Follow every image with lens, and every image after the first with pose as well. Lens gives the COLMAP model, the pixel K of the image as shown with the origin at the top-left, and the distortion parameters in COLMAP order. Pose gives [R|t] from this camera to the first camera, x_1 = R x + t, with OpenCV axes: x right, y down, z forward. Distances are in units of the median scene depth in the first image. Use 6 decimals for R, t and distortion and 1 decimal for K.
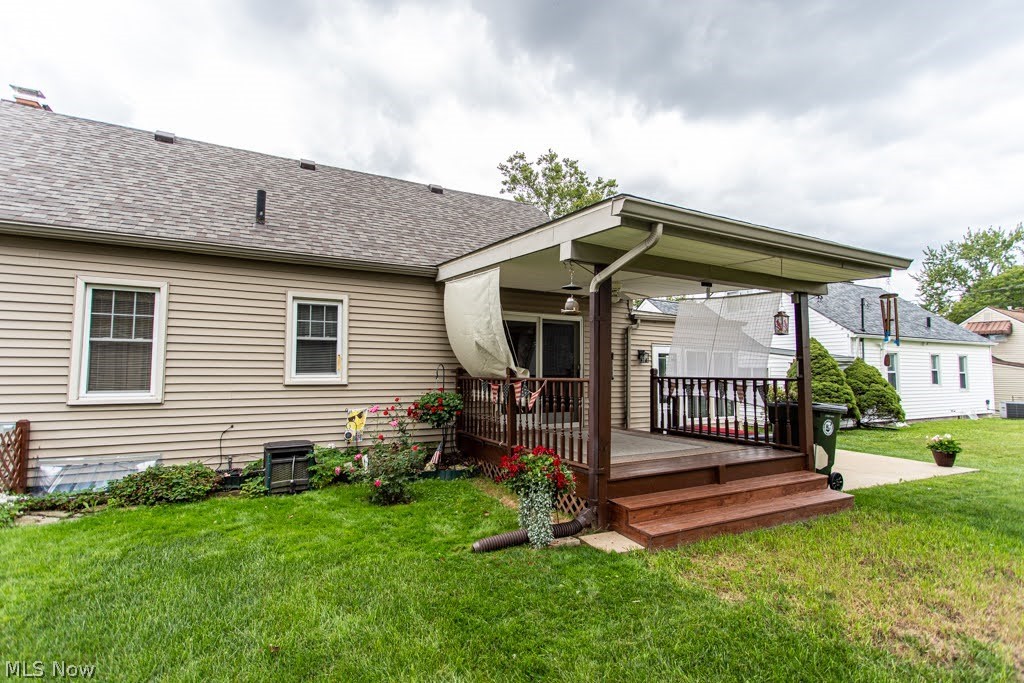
lens RADIAL K [[491.1, 0, 515.1], [0, 491.1, 340.1], [0, 0, 1]] dist [0.011989, 0.000266]
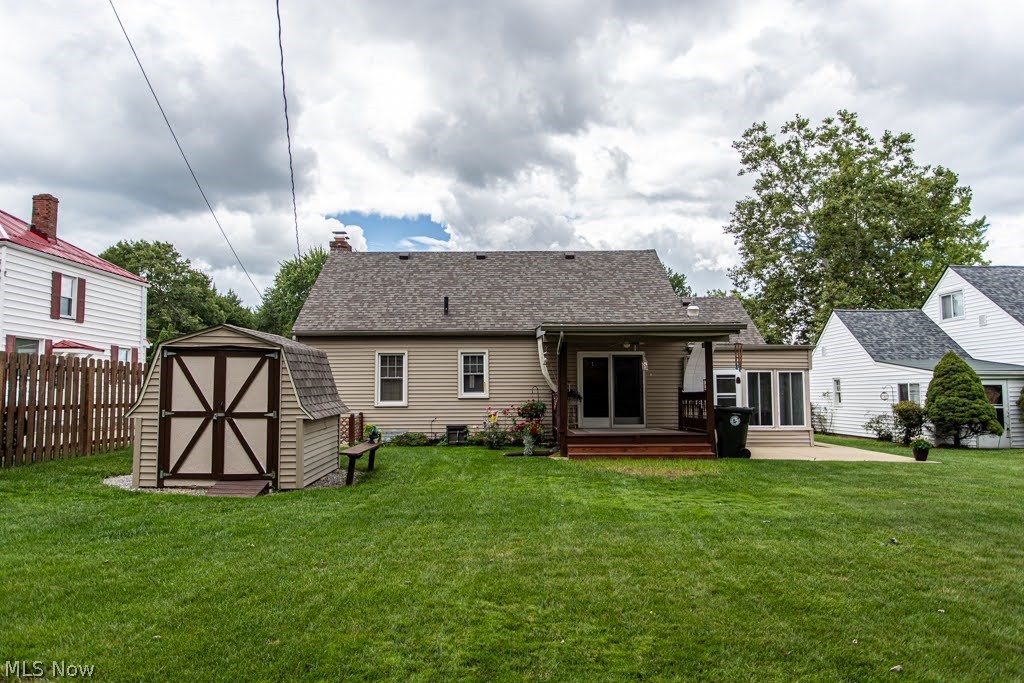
lens RADIAL K [[729.0, 0, 512.0], [0, 729.0, 341.5], [0, 0, 1]] dist [0.002245, 0.001963]
pose [[0.884659, -0.044663, -0.464095, 0.992970], [0.040101, 0.999001, -0.019700, -0.063620], [0.464511, -0.001183, 0.885567, -1.352743]]
